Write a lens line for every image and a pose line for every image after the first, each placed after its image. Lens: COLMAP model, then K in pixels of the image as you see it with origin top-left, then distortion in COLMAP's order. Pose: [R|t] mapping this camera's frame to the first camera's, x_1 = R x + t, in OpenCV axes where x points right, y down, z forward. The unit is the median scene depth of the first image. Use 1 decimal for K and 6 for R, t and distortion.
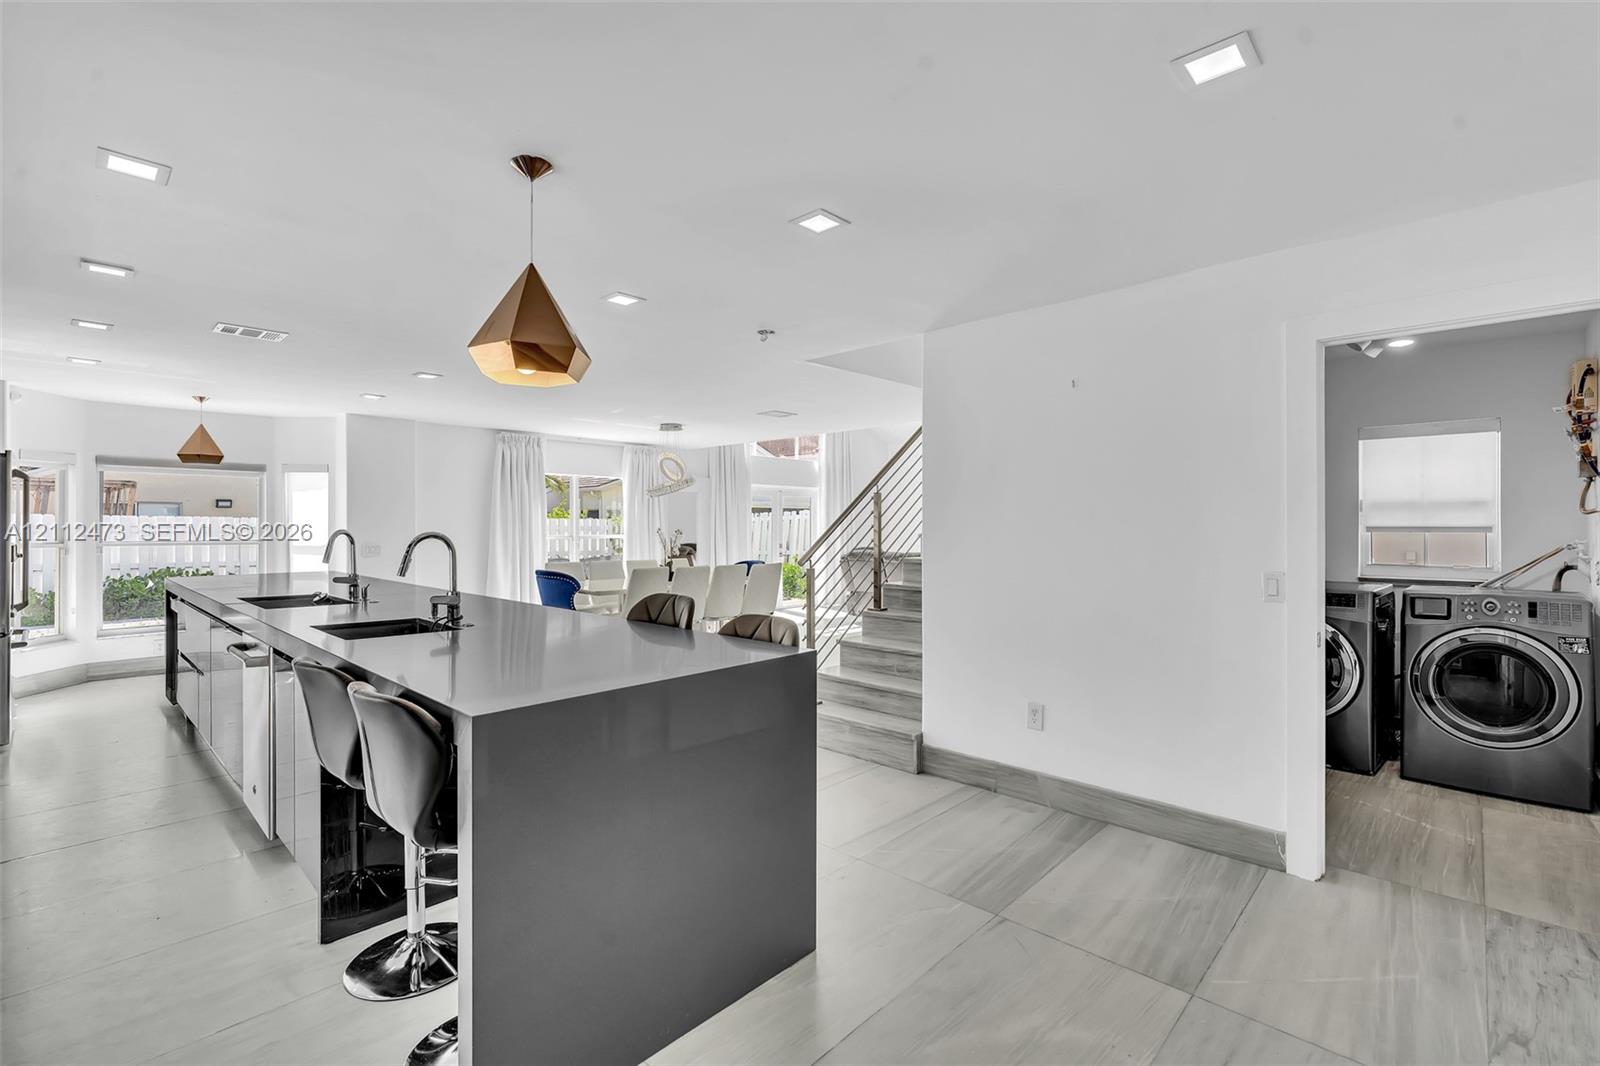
lens RADIAL K [[715.1, 0, 800.9], [0, 715.1, 527.6], [0, 0, 1]] dist [-0.004537, 0.000865]
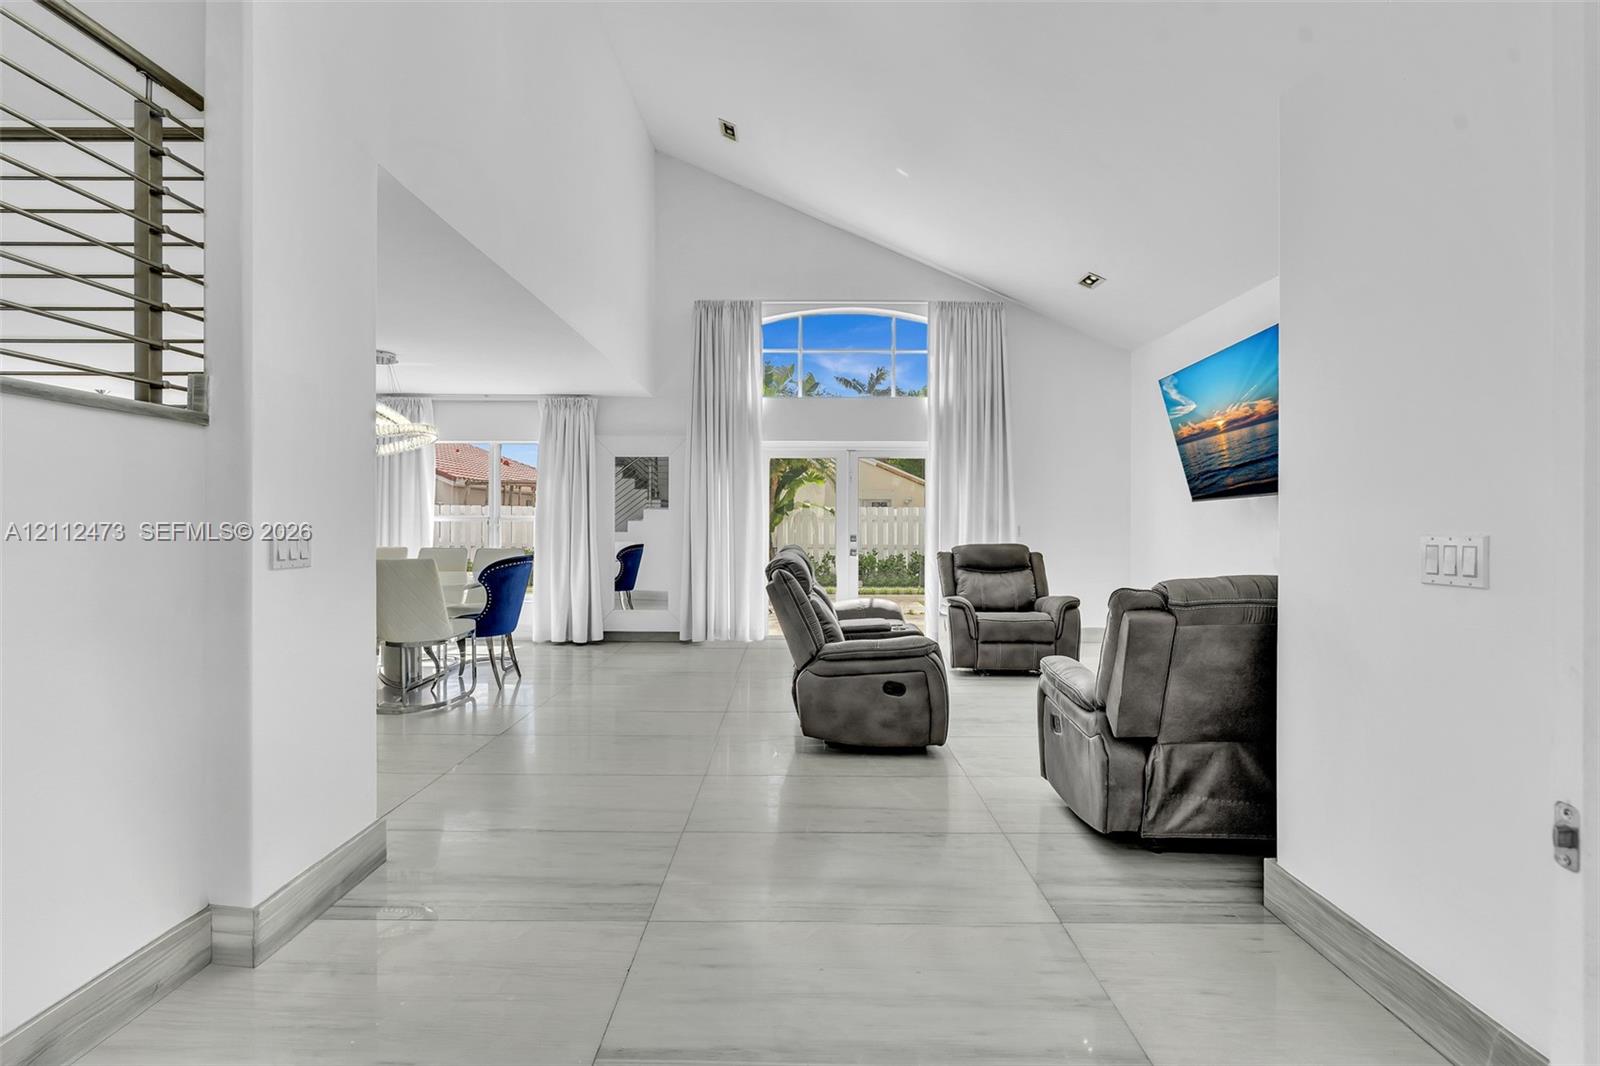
lens RADIAL K [[727.9, 0, 801.6], [0, 727.9, 515.7], [0, 0, 1]] dist [-0.001831, 0.001117]
pose [[0.683871, -0.004730, -0.729587, 0.619600], [-0.002620, 0.999957, -0.008939, 0.018285], [0.729598, 0.008025, 0.683829, 0.824449]]
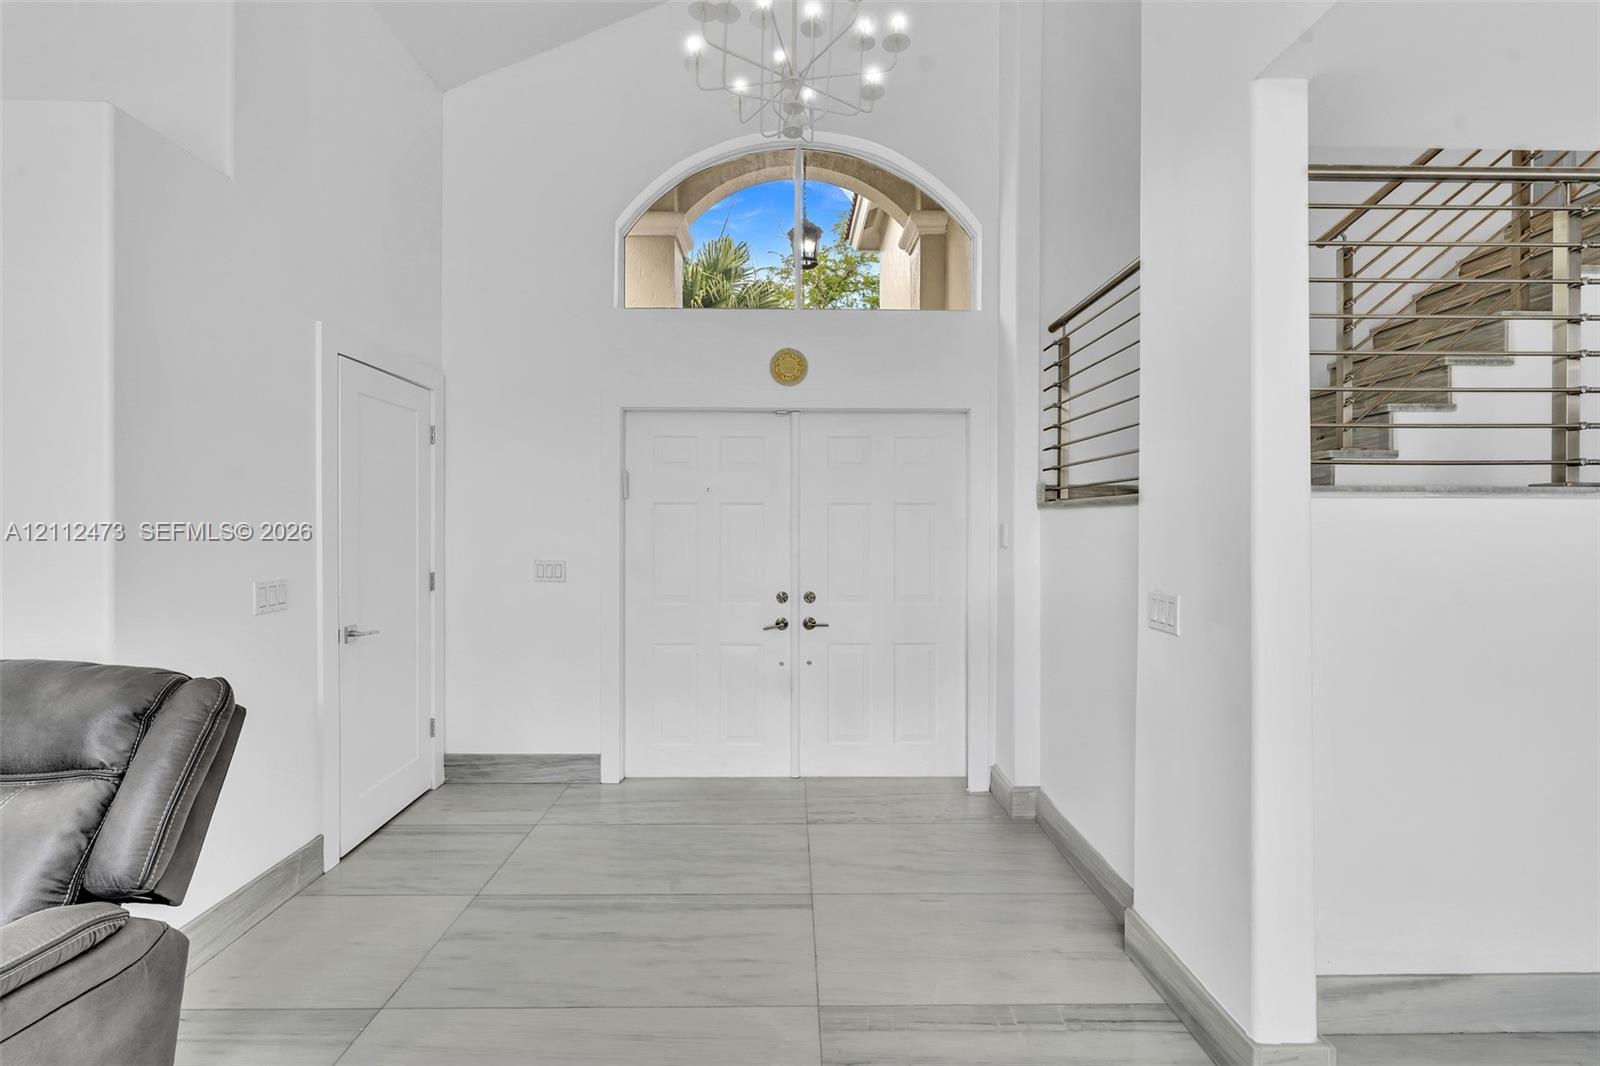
lens RADIAL K [[715.1, 0, 800.9], [0, 715.1, 527.6], [0, 0, 1]] dist [-0.004537, 0.000865]
pose [[-0.695654, -0.003241, 0.718370, 0.173526], [0.002149, 0.999976, 0.006592, -0.004795], [-0.718374, 0.006129, -0.695630, 1.173342]]
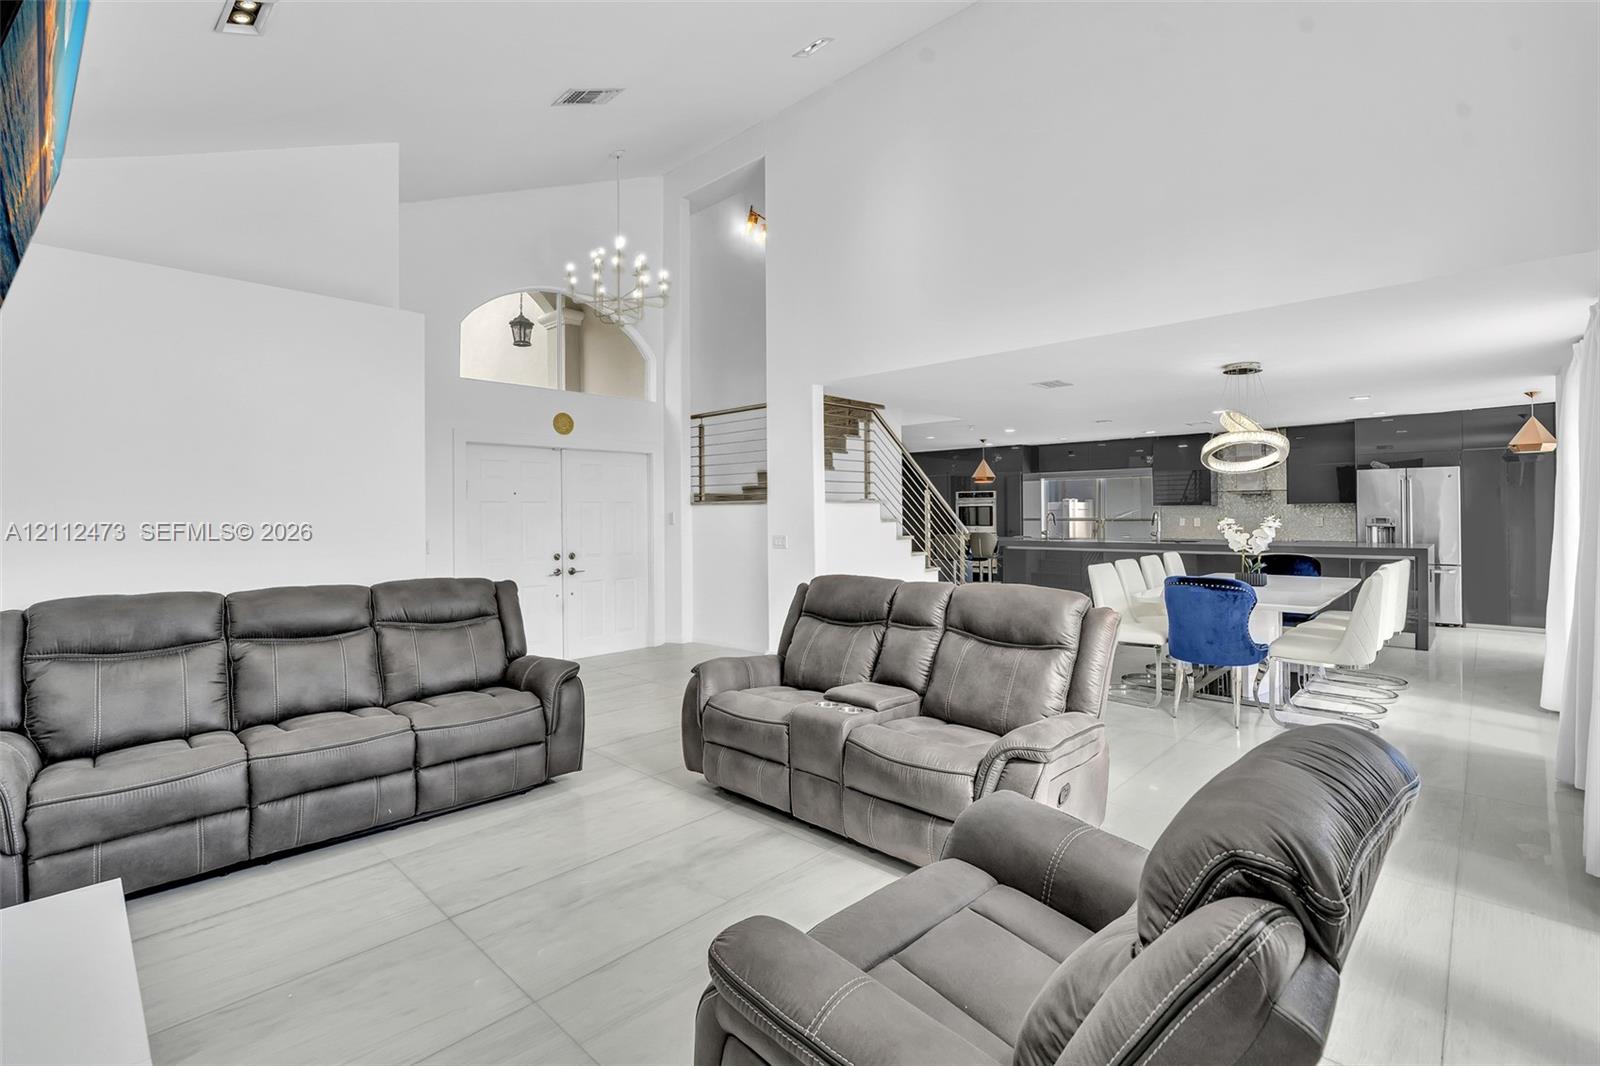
lens RADIAL K [[727.9, 0, 801.6], [0, 727.9, 515.7], [0, 0, 1]] dist [-0.001831, 0.001117]
pose [[-0.999941, 0.009582, 0.005057, 0.248321], [0.009631, 0.999906, 0.009766, -0.007893], [-0.004963, 0.009814, -0.999940, 1.729426]]
